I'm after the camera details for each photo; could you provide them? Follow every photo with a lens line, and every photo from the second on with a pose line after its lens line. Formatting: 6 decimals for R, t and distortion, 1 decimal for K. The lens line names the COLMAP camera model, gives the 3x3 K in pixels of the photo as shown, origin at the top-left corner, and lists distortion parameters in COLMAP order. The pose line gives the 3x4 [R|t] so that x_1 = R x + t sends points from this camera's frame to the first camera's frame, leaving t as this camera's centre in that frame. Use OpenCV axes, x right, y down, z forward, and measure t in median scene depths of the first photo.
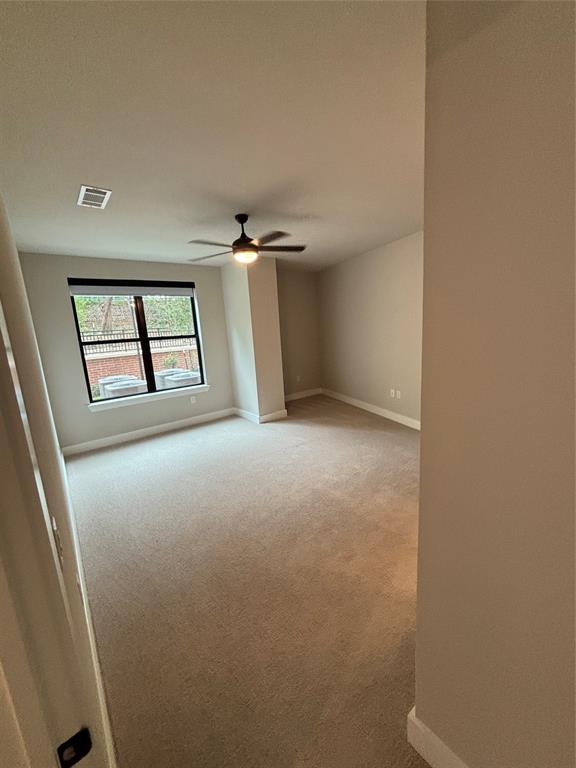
lens RADIAL K [[308.1, 0, 287.6], [0, 308.1, 385.2], [0, 0, 1]] dist [-0.000052, -0.000212]
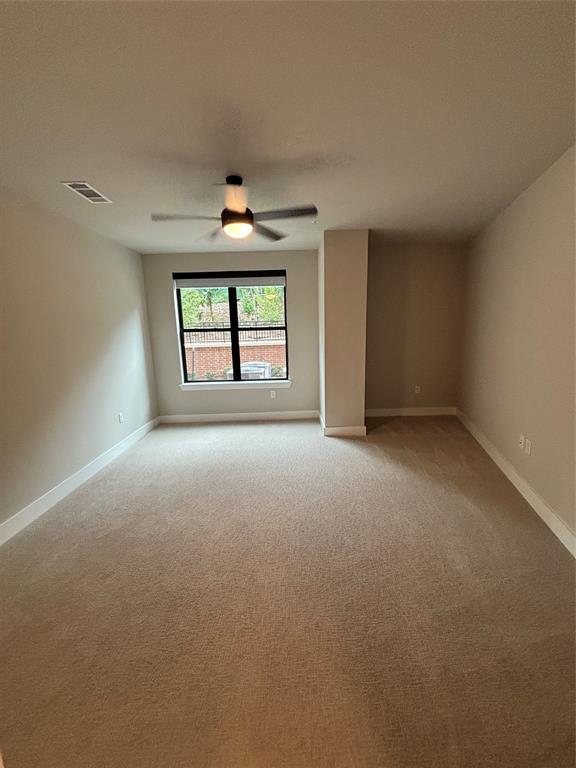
lens RADIAL K [[308.1, 0, 287.6], [0, 308.1, 385.2], [0, 0, 1]] dist [-0.000052, -0.000212]
pose [[0.788855, 0.147685, -0.596572, 0.312328], [-0.134736, 0.988642, 0.066581, -0.053972], [0.599629, 0.027857, 0.799793, 0.275870]]
